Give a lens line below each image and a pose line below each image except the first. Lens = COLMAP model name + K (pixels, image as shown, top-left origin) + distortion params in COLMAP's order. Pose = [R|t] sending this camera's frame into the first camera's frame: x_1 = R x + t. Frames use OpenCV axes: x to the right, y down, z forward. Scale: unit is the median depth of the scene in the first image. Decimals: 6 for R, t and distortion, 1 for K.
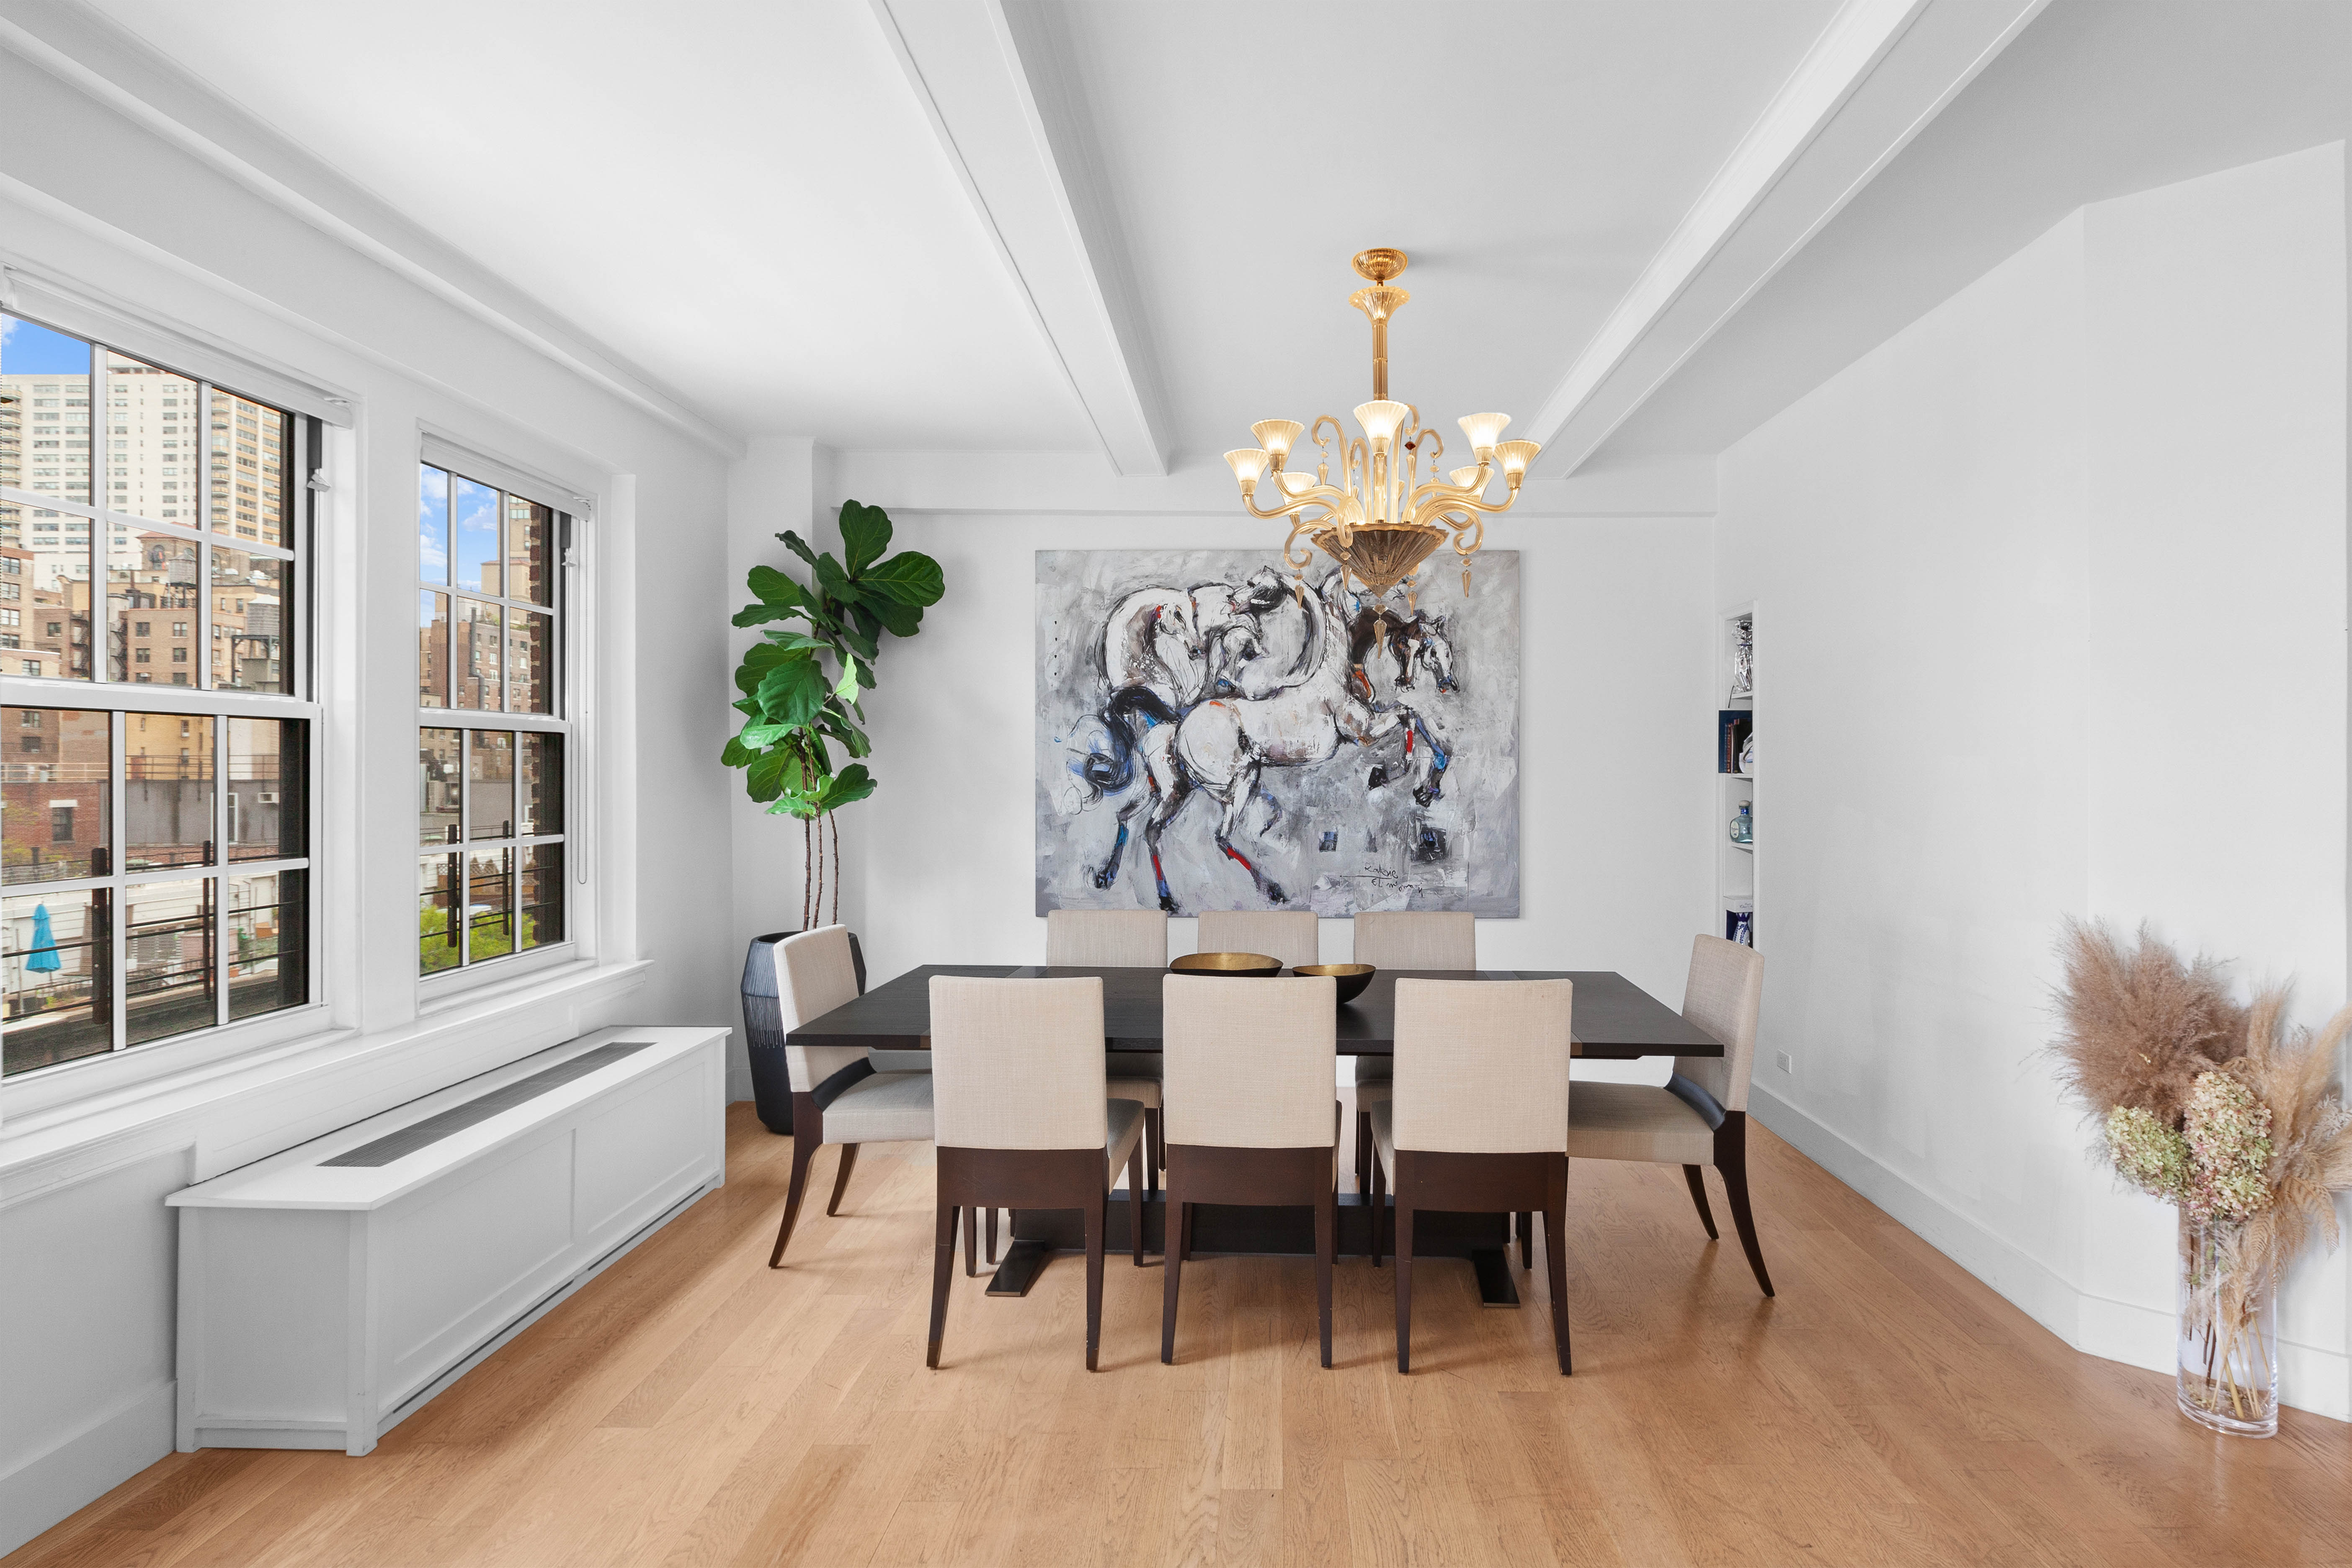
lens RADIAL K [[1139.2, 0, 1170.3], [0, 1139.2, 754.5], [0, 0, 1]] dist [-0.000919, -0.000018]
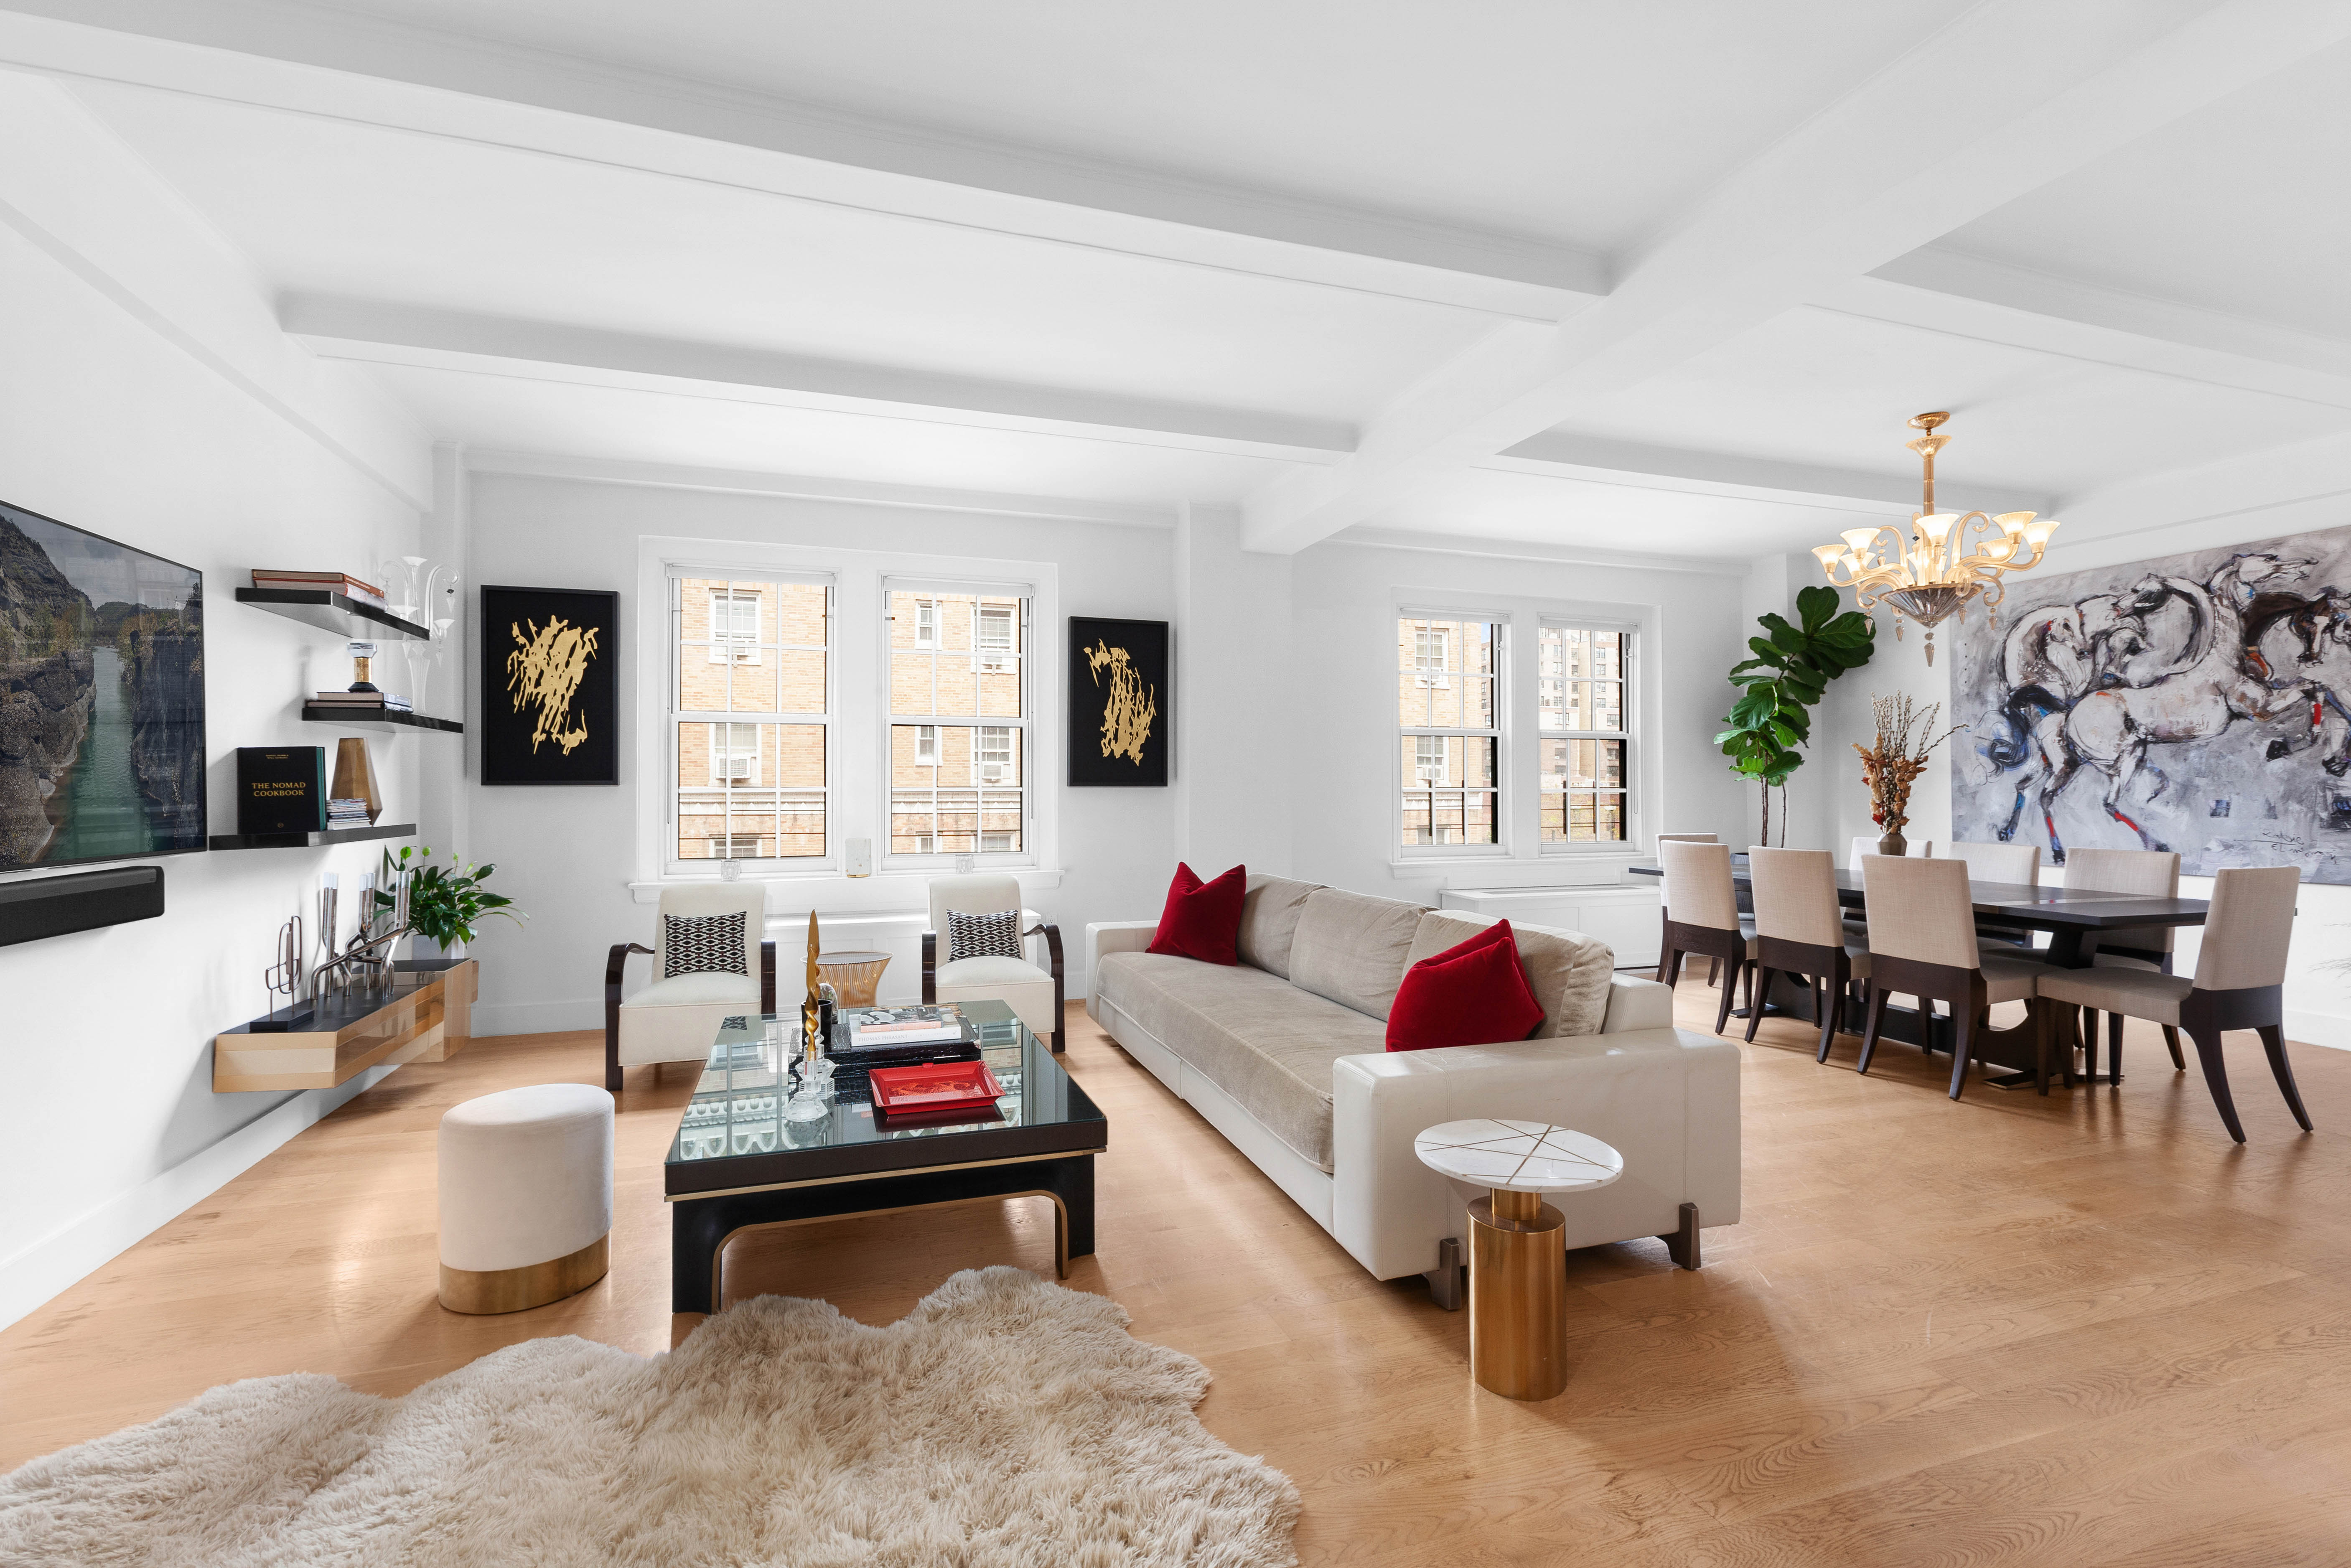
lens RADIAL K [[1069.1, 0, 1174.7], [0, 1069.1, 787.5], [0, 0, 1]] dist [-0.013565, 0.000140]
pose [[0.331595, -0.003592, -0.943415, 0.779232], [0.006457, 0.999978, -0.001538, 0.050890], [0.943400, -0.005582, 0.331611, -0.312823]]
